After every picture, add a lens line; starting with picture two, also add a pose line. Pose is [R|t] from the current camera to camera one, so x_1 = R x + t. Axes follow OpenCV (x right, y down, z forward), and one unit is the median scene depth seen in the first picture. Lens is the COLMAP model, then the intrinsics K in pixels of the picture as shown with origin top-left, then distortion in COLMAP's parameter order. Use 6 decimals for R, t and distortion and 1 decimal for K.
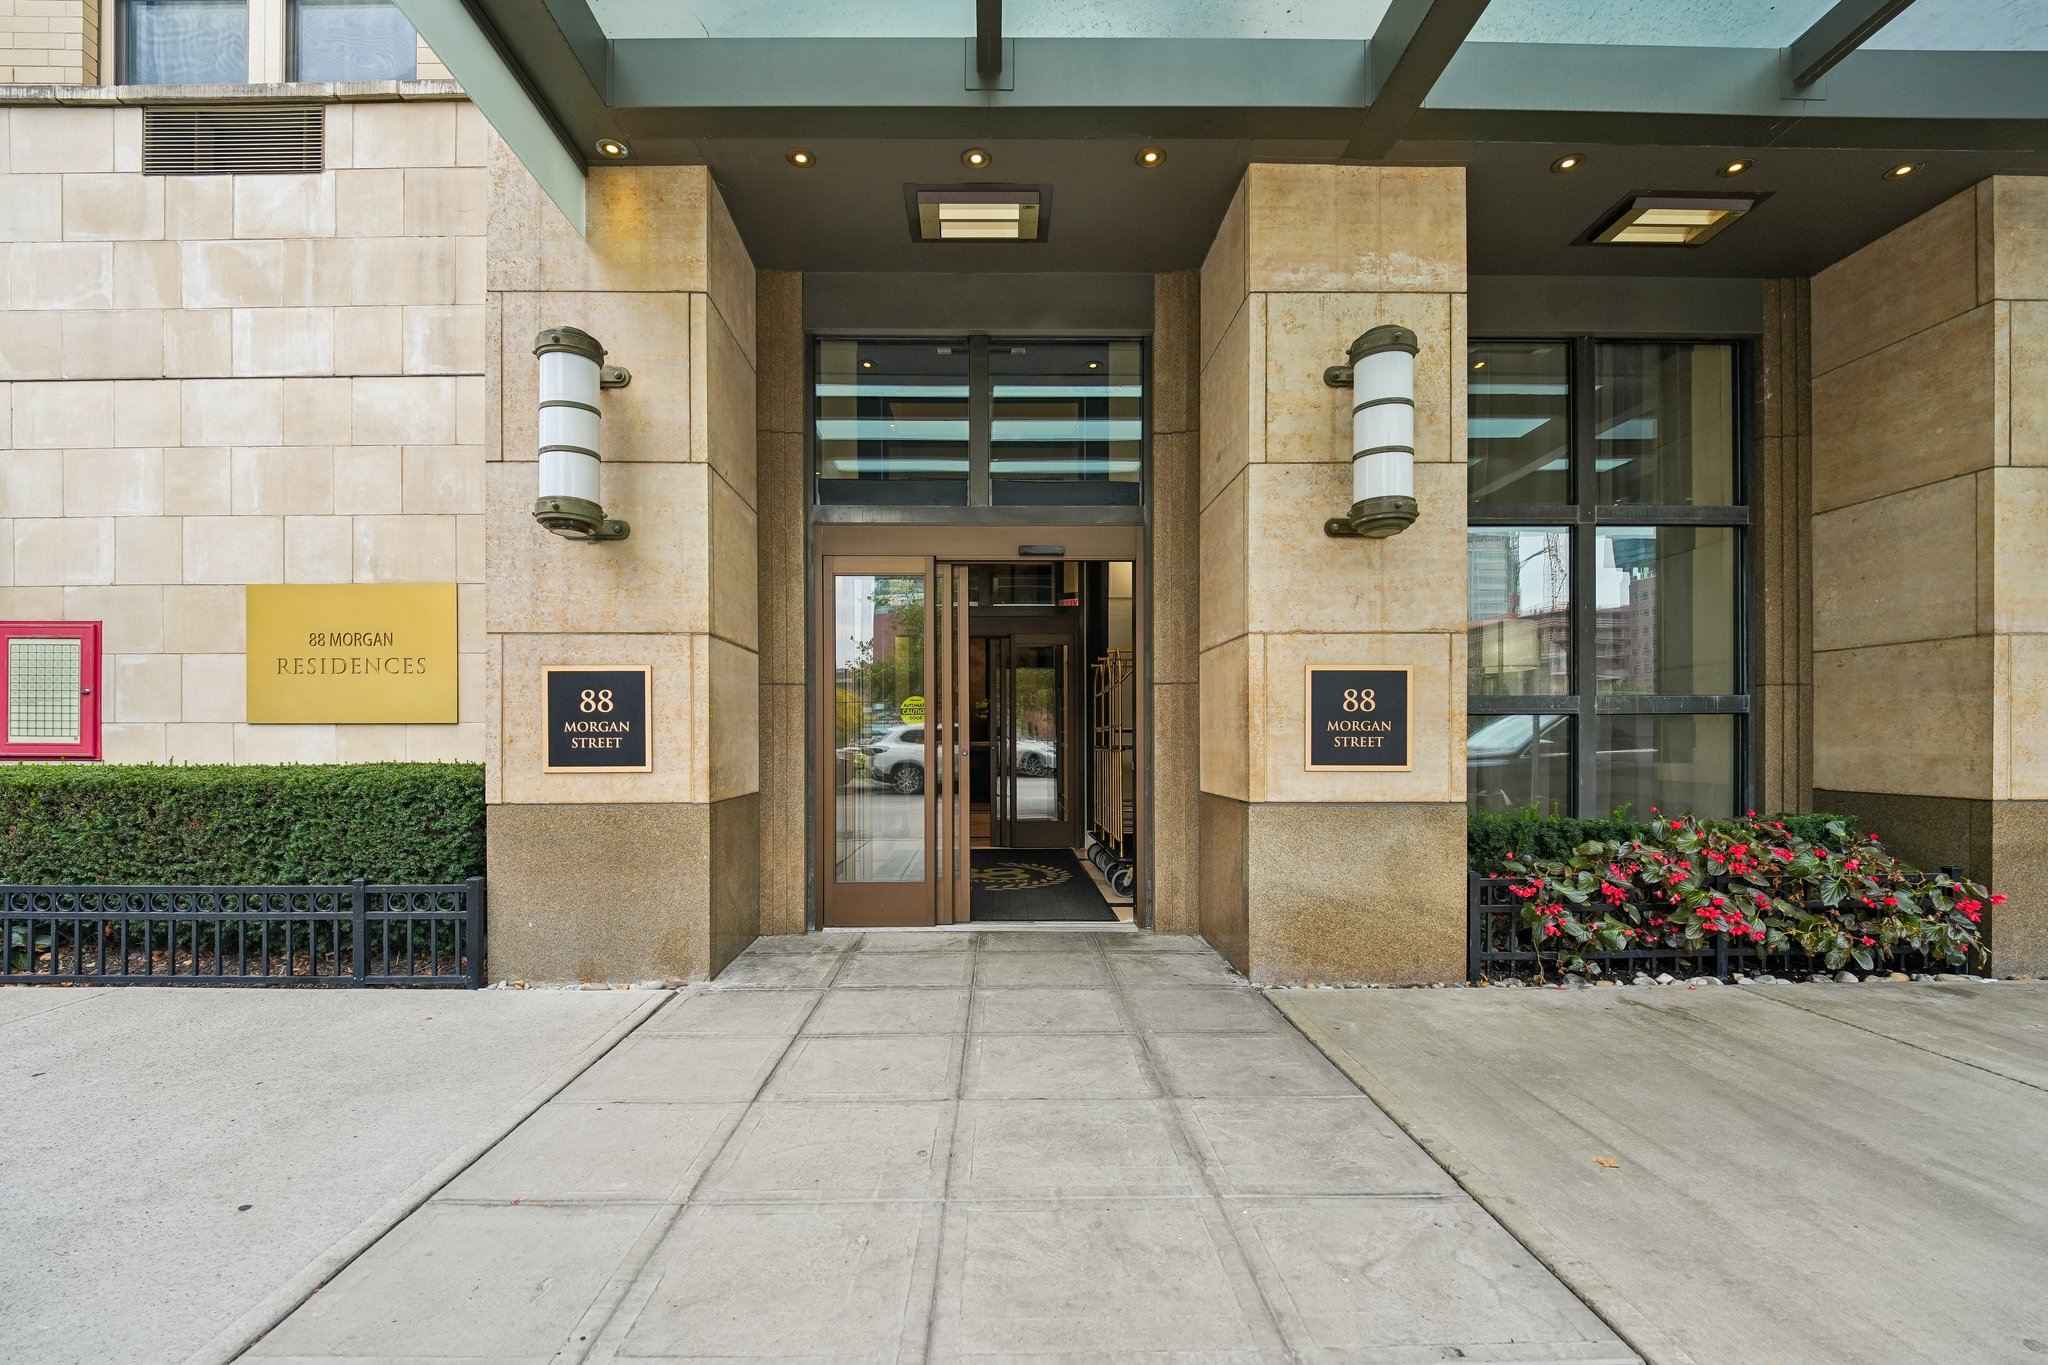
lens RADIAL K [[881.3, 0, 1013.8], [0, 881.3, 749.6], [0, 0, 1]] dist [-0.010277, -0.002389]
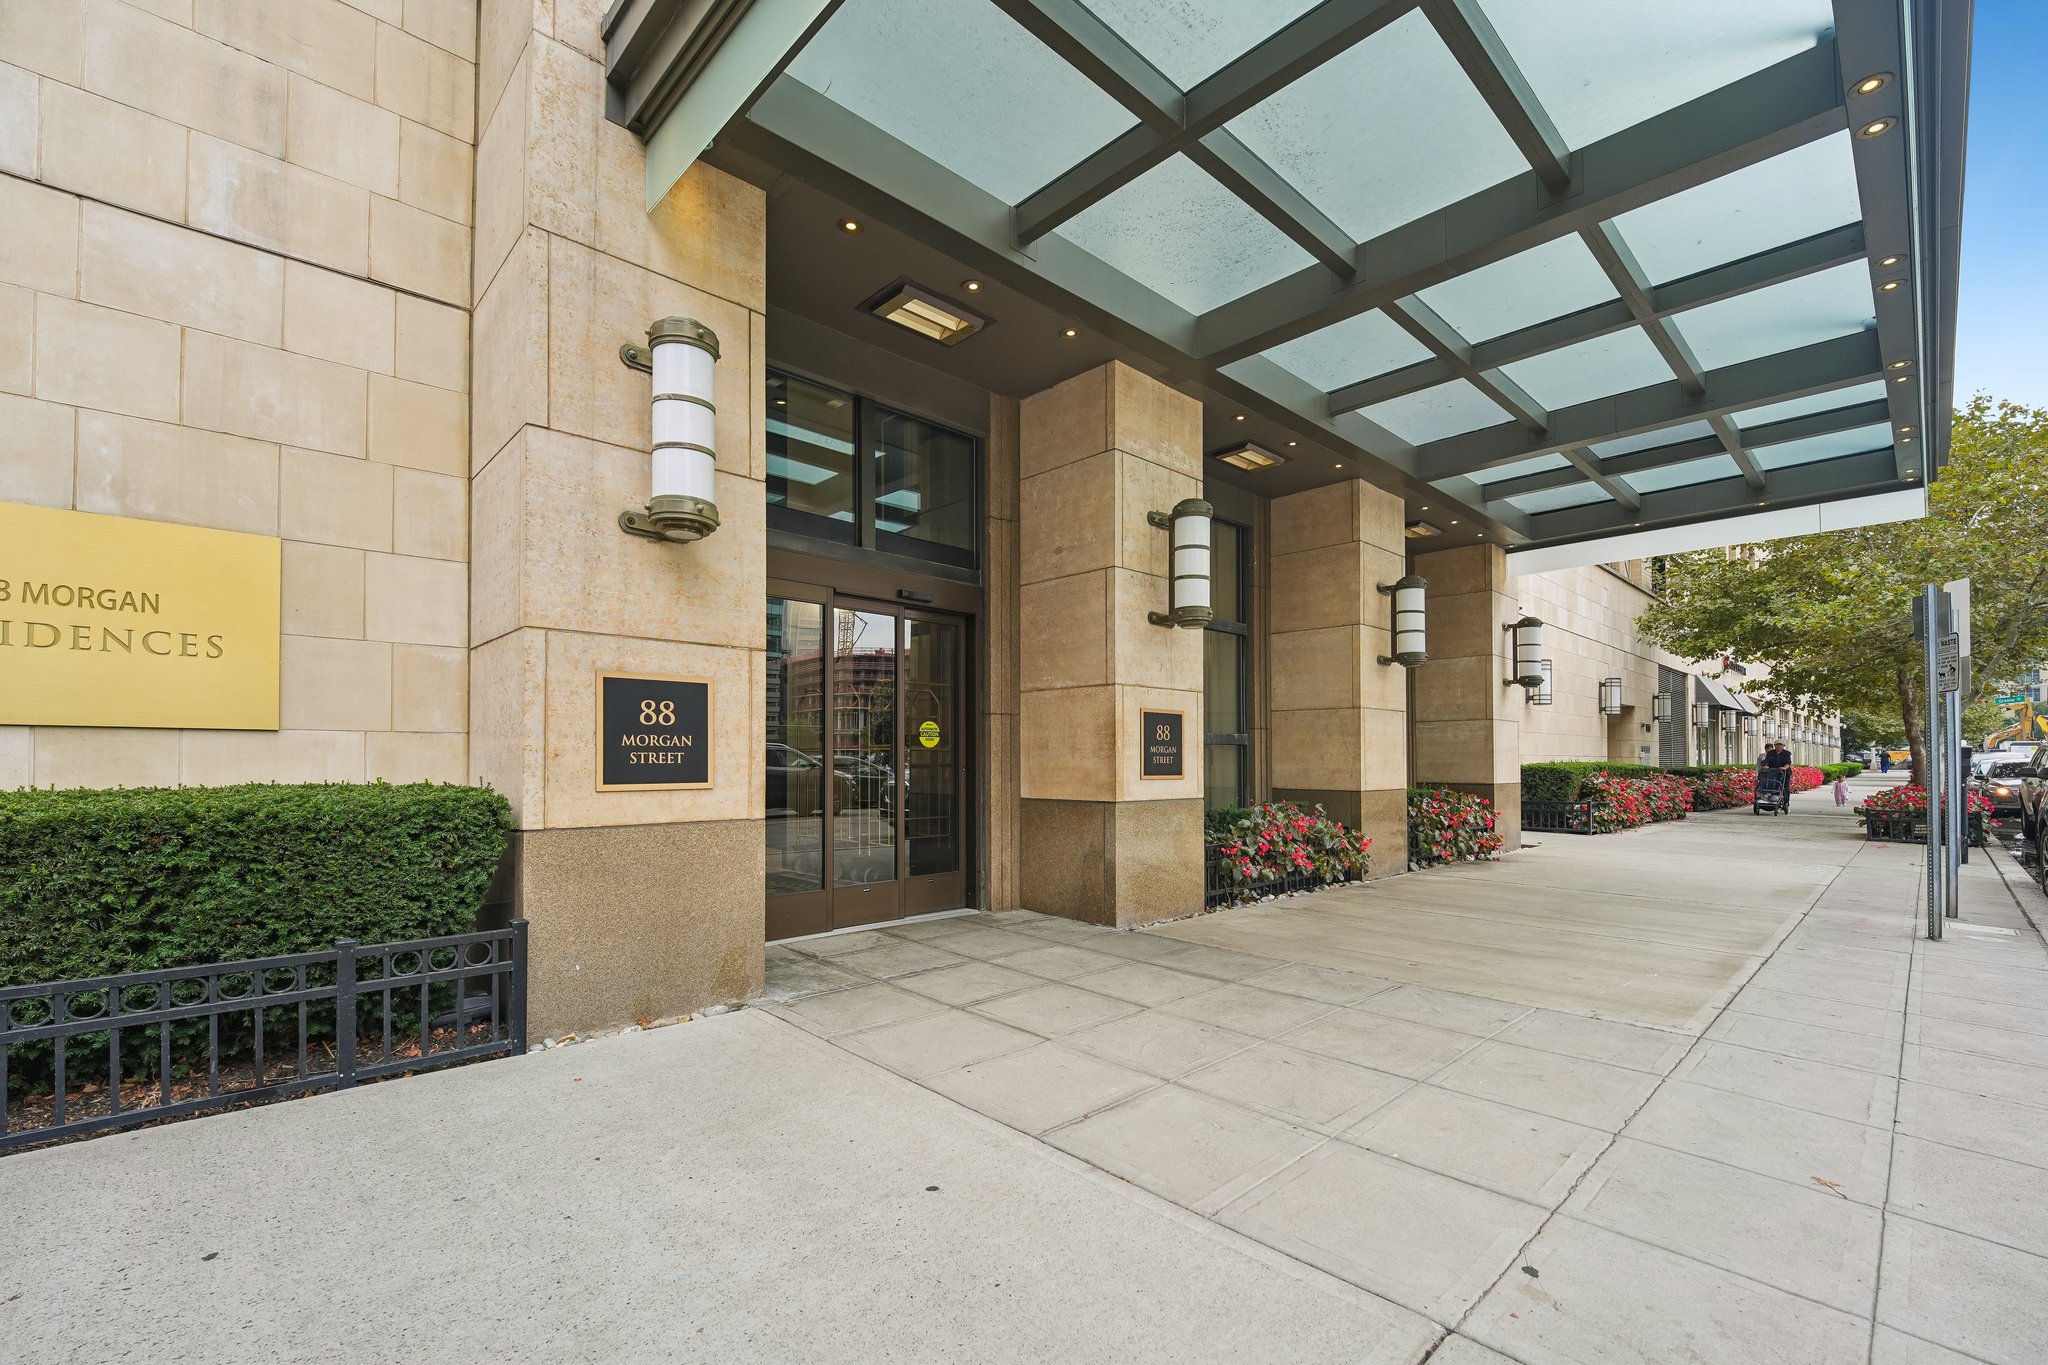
lens RADIAL K [[881.3, 0, 1016.1], [0, 881.3, 752.9], [0, 0, 1]] dist [-0.010277, -0.002389]
pose [[0.728463, 0.010071, 0.685011, -0.828520], [0.004730, 0.999794, -0.019729, 0.006938], [-0.685069, 0.017612, 0.728265, 0.069125]]
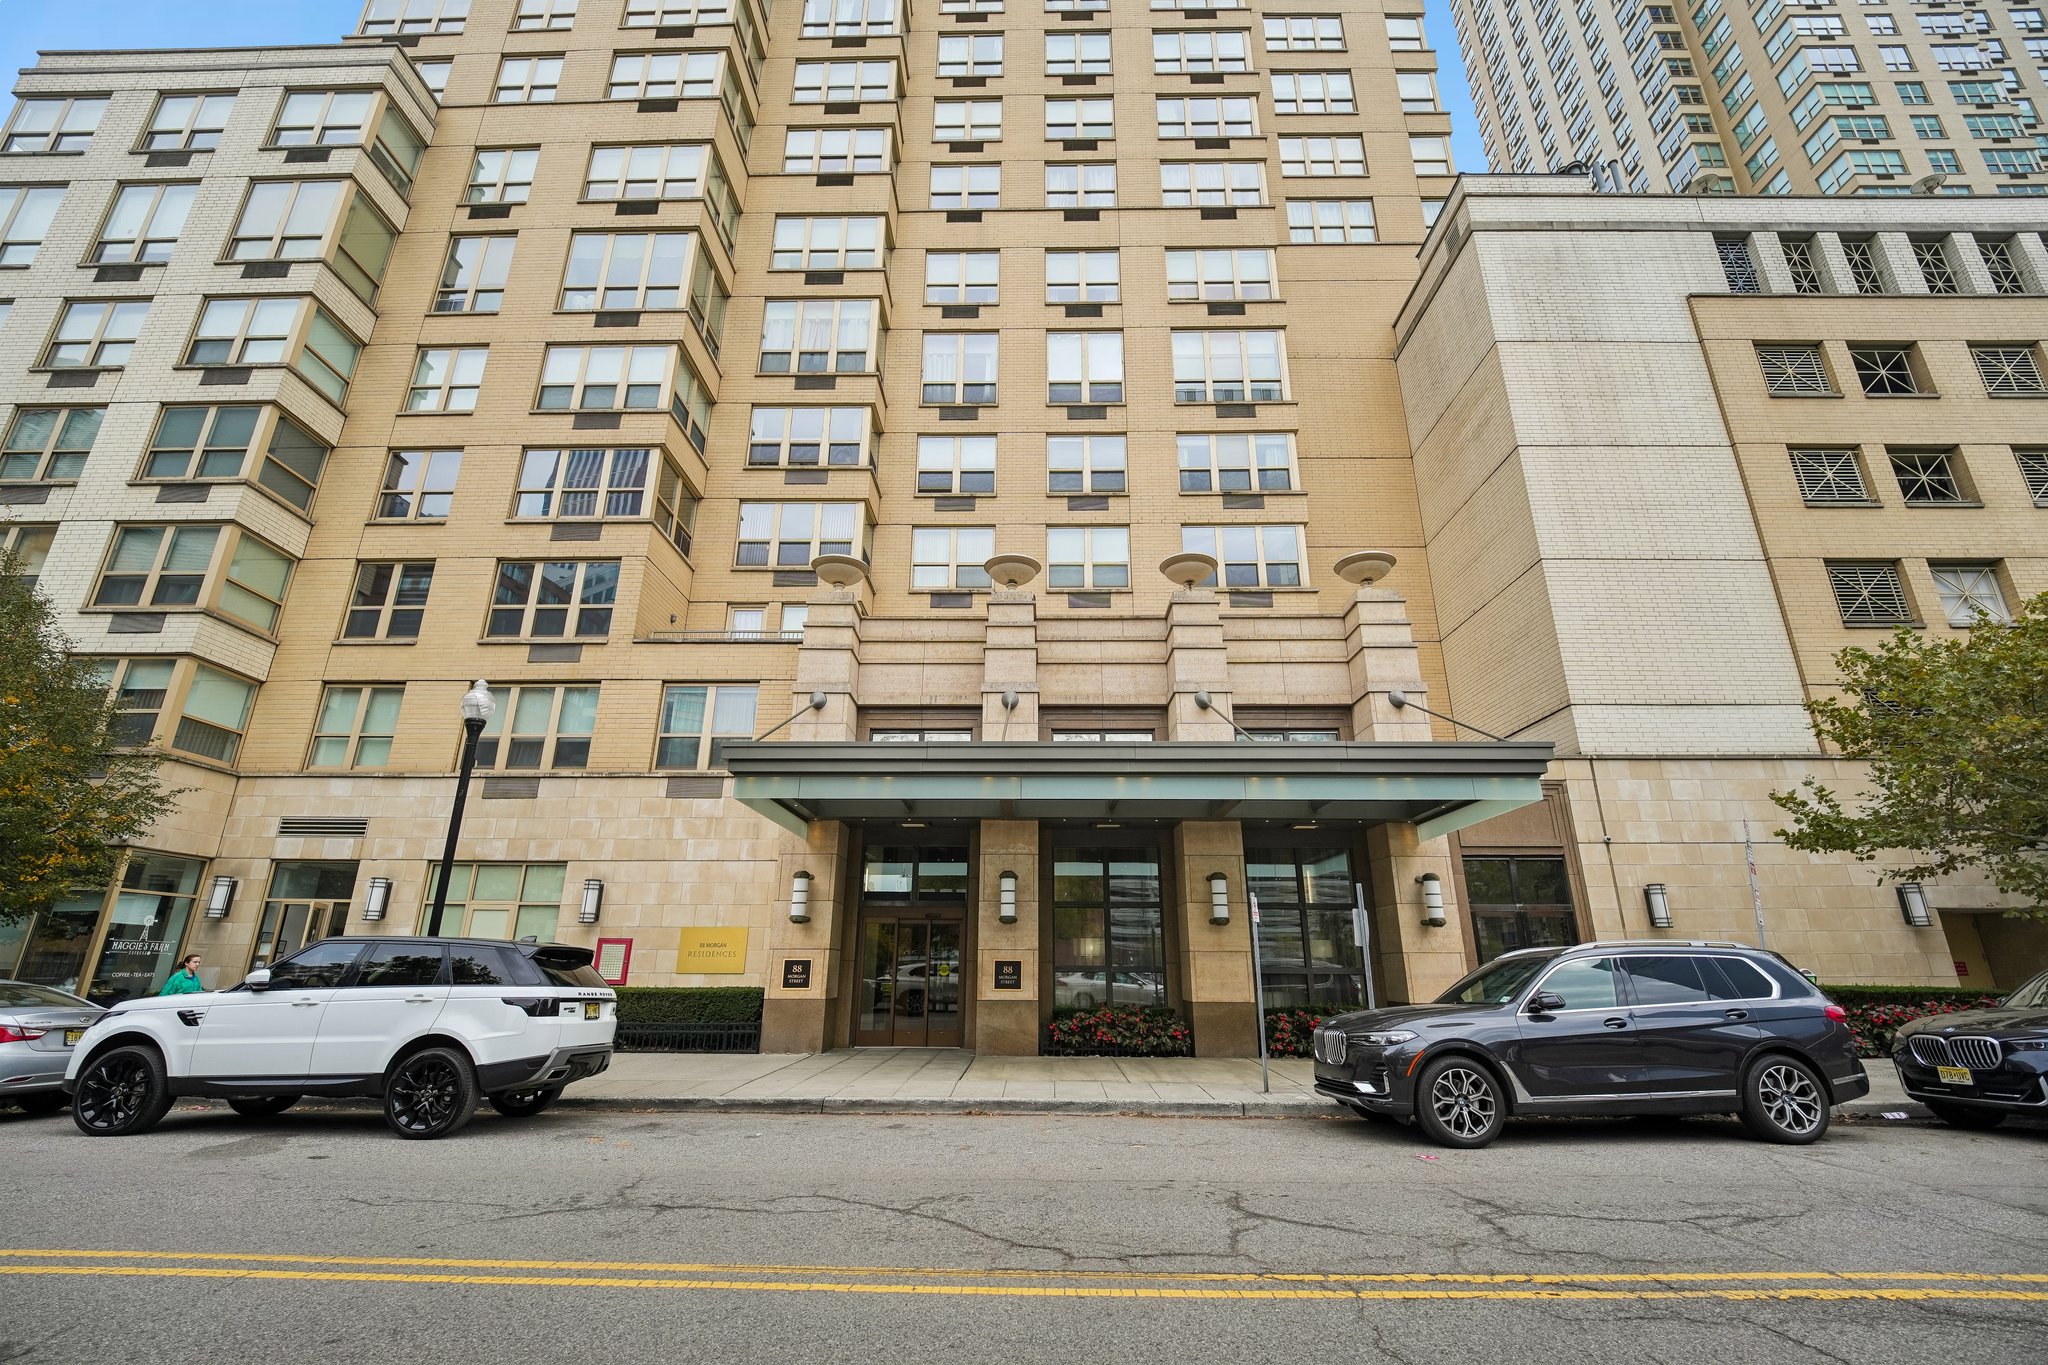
lens RADIAL K [[881.3, 0, 1036.2], [0, 881.3, 664.6], [0, 0, 1]] dist [-0.010277, -0.002389]
pose [[0.999585, -0.005088, -0.028352, 0.615139], [-0.004825, 0.940796, -0.338939, -0.011034], [0.028398, 0.338935, 0.940381, -2.788622]]
